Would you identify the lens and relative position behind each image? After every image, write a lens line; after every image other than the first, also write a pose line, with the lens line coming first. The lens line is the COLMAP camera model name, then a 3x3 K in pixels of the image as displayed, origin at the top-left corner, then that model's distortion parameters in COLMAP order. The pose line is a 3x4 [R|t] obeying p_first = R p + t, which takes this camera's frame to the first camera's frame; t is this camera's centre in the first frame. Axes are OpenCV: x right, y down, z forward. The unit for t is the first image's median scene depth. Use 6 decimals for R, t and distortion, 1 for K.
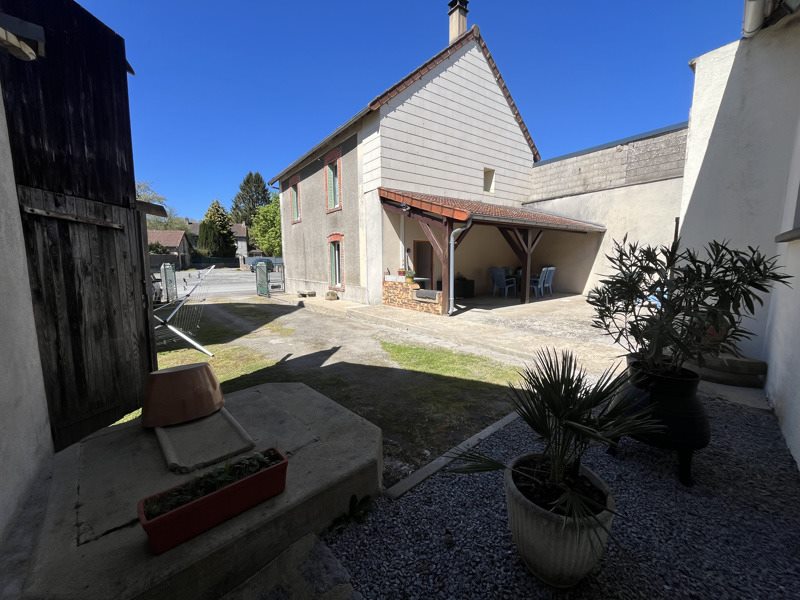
lens RADIAL K [[321.6, 0, 399.6], [0, 321.6, 298.6], [0, 0, 1]] dist [0.000693, 0.000467]
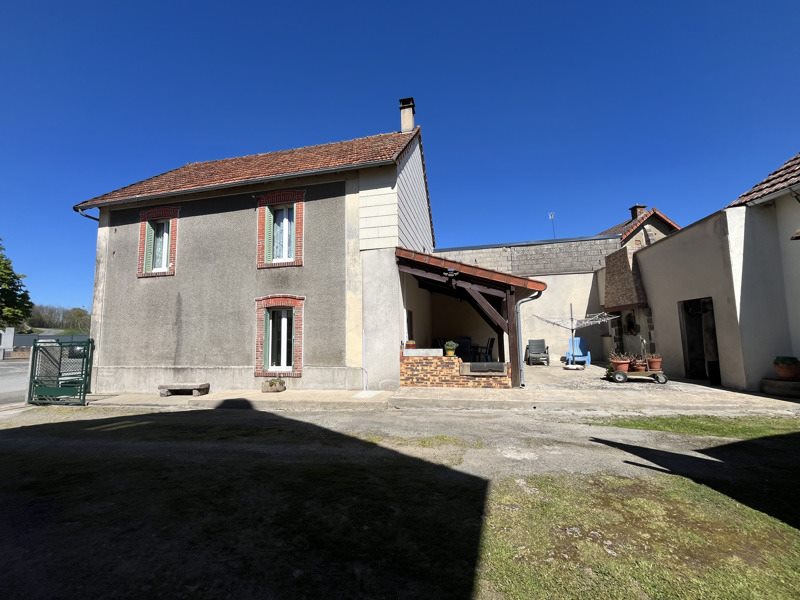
lens RADIAL K [[321.6, 0, 399.7], [0, 321.6, 301.0], [0, 0, 1]] dist [0.000693, 0.000467]
pose [[0.759206, 0.059394, 0.648135, -0.590560], [0.090068, 0.976658, -0.195003, -0.034035], [-0.644589, 0.206424, 0.736135, 0.379575]]
